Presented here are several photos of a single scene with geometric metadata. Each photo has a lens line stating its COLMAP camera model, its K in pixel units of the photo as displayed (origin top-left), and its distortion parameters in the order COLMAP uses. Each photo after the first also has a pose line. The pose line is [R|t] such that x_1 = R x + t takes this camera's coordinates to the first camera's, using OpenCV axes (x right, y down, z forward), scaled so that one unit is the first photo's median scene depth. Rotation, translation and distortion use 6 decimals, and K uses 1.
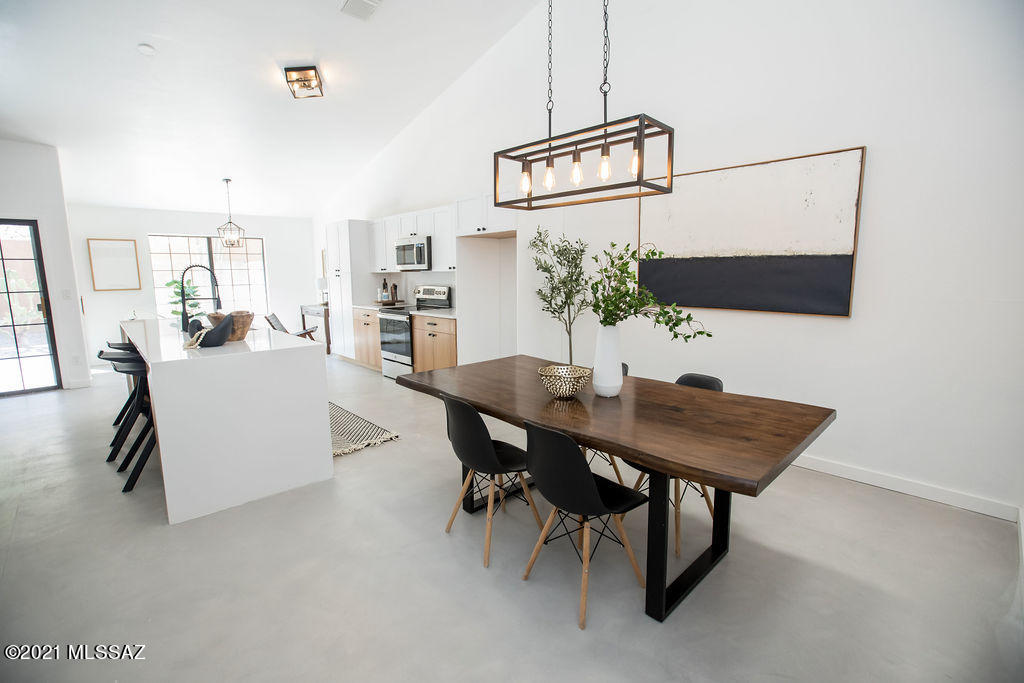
lens RADIAL K [[467.0, 0, 509.1], [0, 467.0, 340.3], [0, 0, 1]] dist [-0.057584, 0.022721]
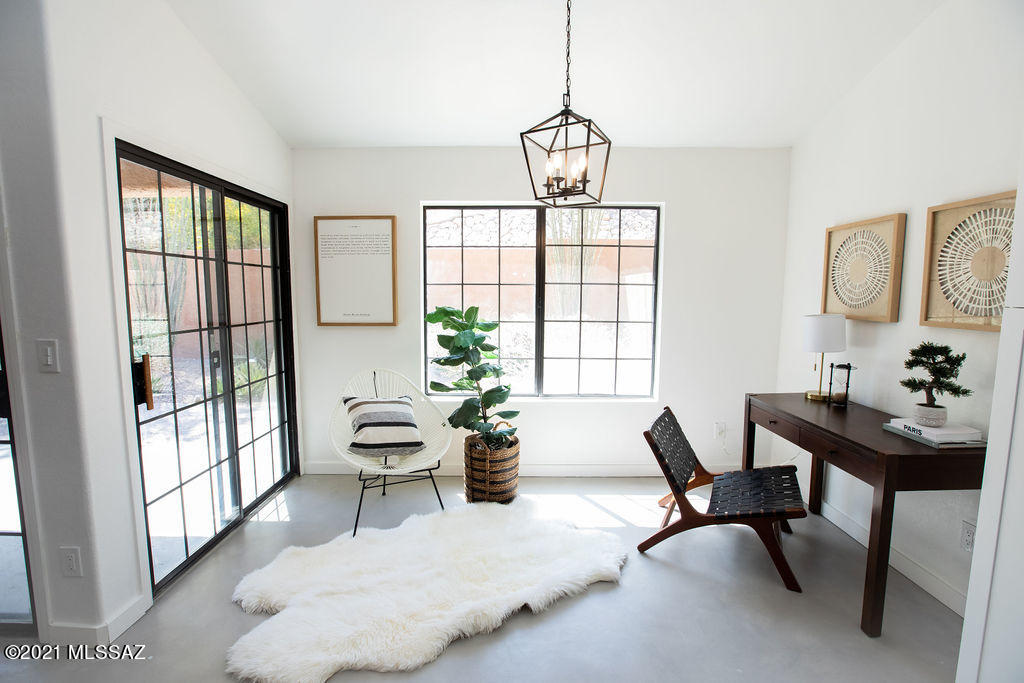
lens RADIAL K [[467.0, 0, 509.1], [0, 467.0, 340.3], [0, 0, 1]] dist [-0.057584, 0.022721]
pose [[0.717917, 0.084270, -0.691009, -0.531093], [-0.111752, 0.993723, 0.005082, -0.145892], [0.687100, 0.073573, 0.722828, 0.969420]]
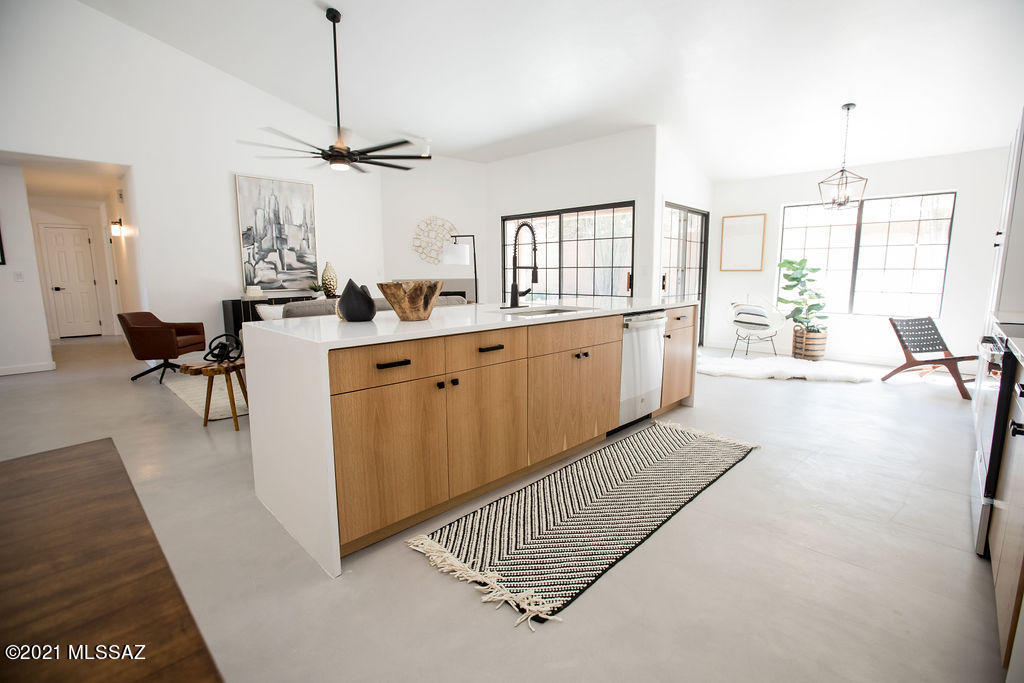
lens RADIAL K [[467.0, 0, 509.1], [0, 467.0, 340.3], [0, 0, 1]] dist [-0.057584, 0.022721]
pose [[0.038597, 0.155282, -0.987116, 0.076142], [-0.141303, 0.978774, 0.148445, -0.057355], [0.989214, 0.133752, 0.059720, 0.635797]]
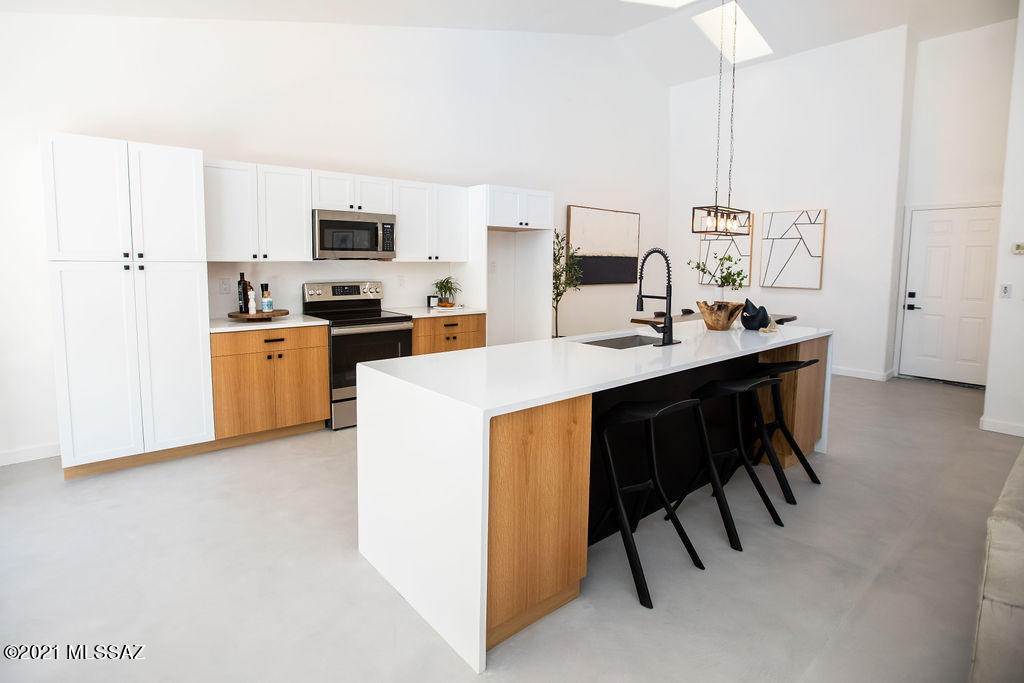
lens RADIAL K [[510.5, 0, 493.3], [0, 510.5, 307.6], [0, 0, 1]] dist [-0.022120, 0.000645]
pose [[0.060014, -0.080241, 0.994967, -1.000956], [0.137881, 0.987875, 0.071352, -0.112771], [-0.988629, 0.132905, 0.070350, 0.806129]]
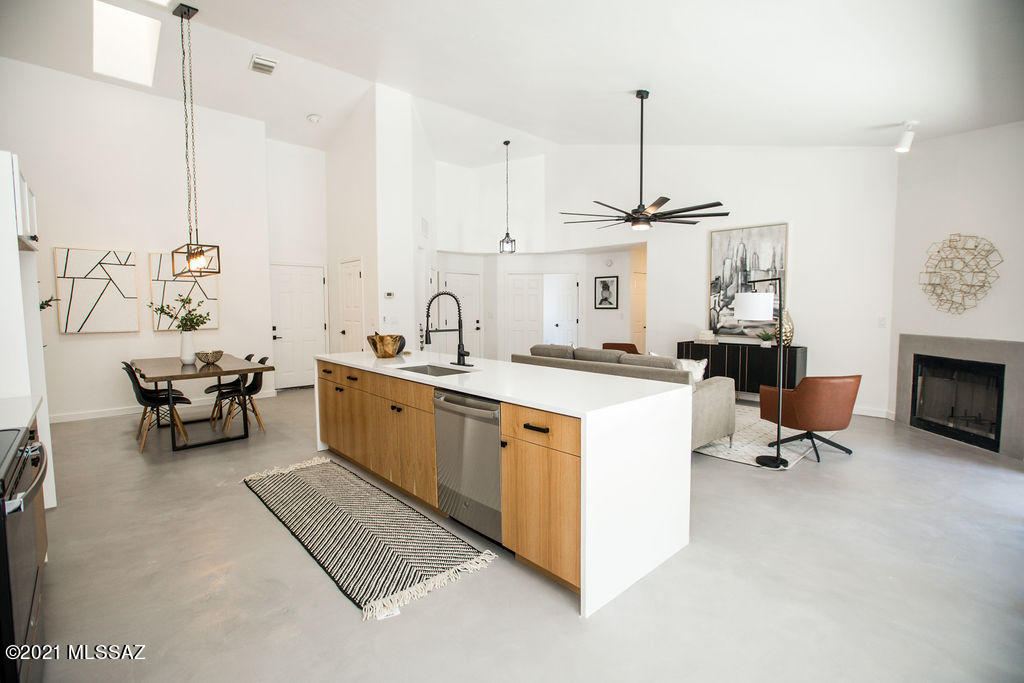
lens RADIAL K [[467.0, 0, 509.1], [0, 467.0, 340.3], [0, 0, 1]] dist [-0.057584, 0.022721]
pose [[-0.999890, 0.012547, 0.007917, -0.543689], [0.013972, 0.975838, 0.218050, -0.181618], [-0.004990, 0.218137, -0.975905, 1.272295]]
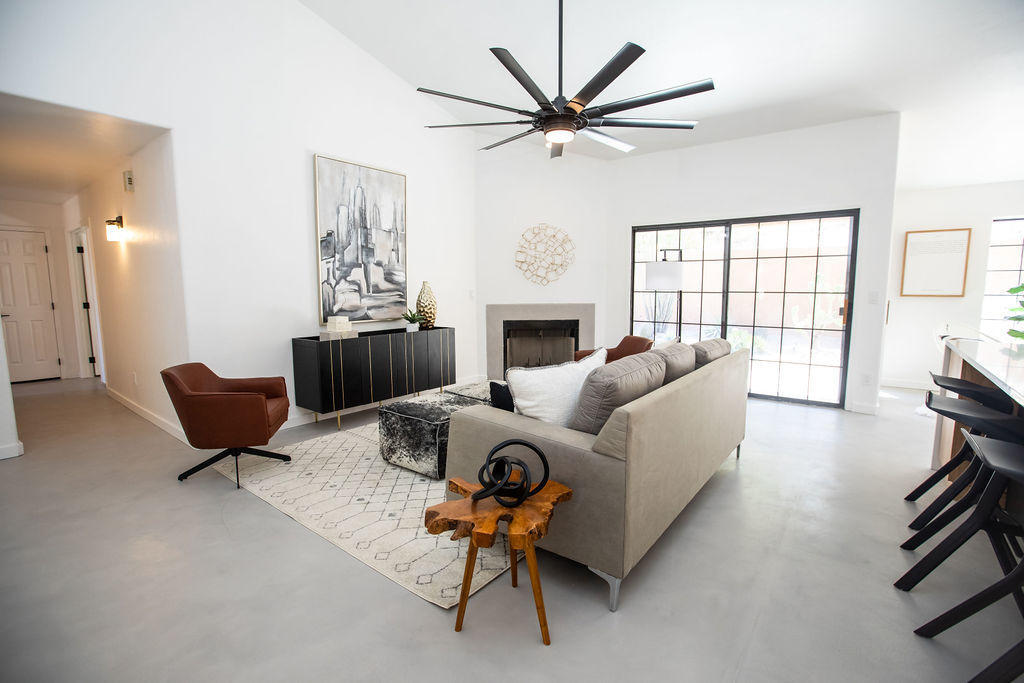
lens RADIAL K [[467.0, 0, 509.1], [0, 467.0, 340.3], [0, 0, 1]] dist [-0.057584, 0.022721]
pose [[0.147706, 0.123073, -0.981344, -0.263911], [-0.144727, 0.984236, 0.101652, -0.014347], [0.978385, 0.127012, 0.163189, 0.233265]]
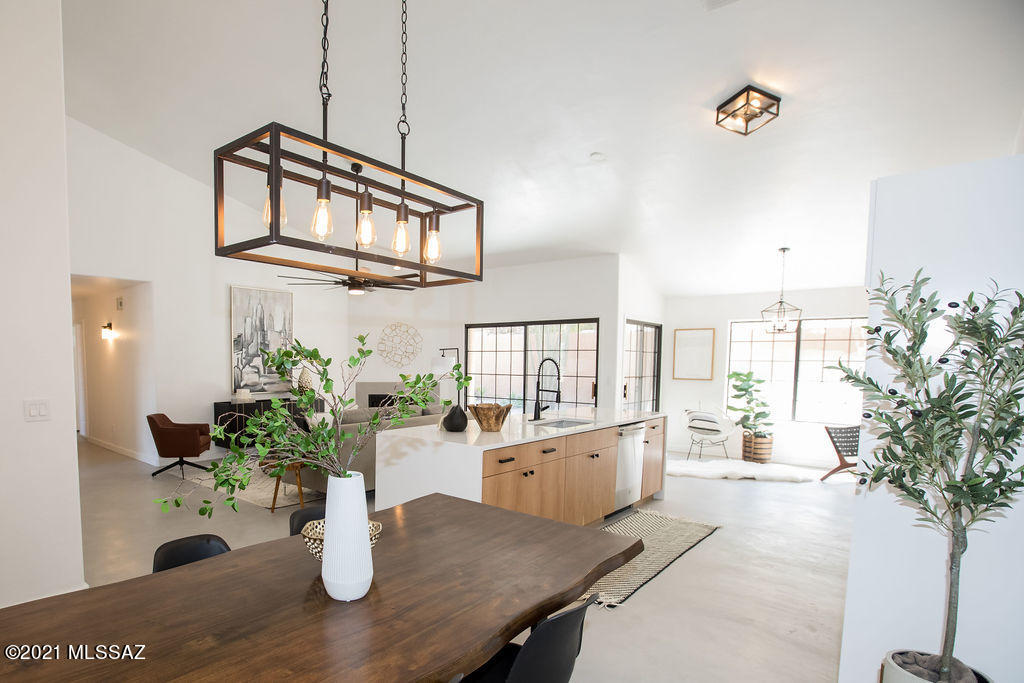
lens RADIAL K [[553.2, 0, 413.9], [0, 553.2, 402.6], [0, 0, 1]] dist [-0.061757, 0.026784]
pose [[0.054241, 0.088296, -0.994616, 0.367741], [-0.153282, 0.985013, 0.079084, -0.078870], [0.986693, 0.148168, 0.066962, 0.419627]]
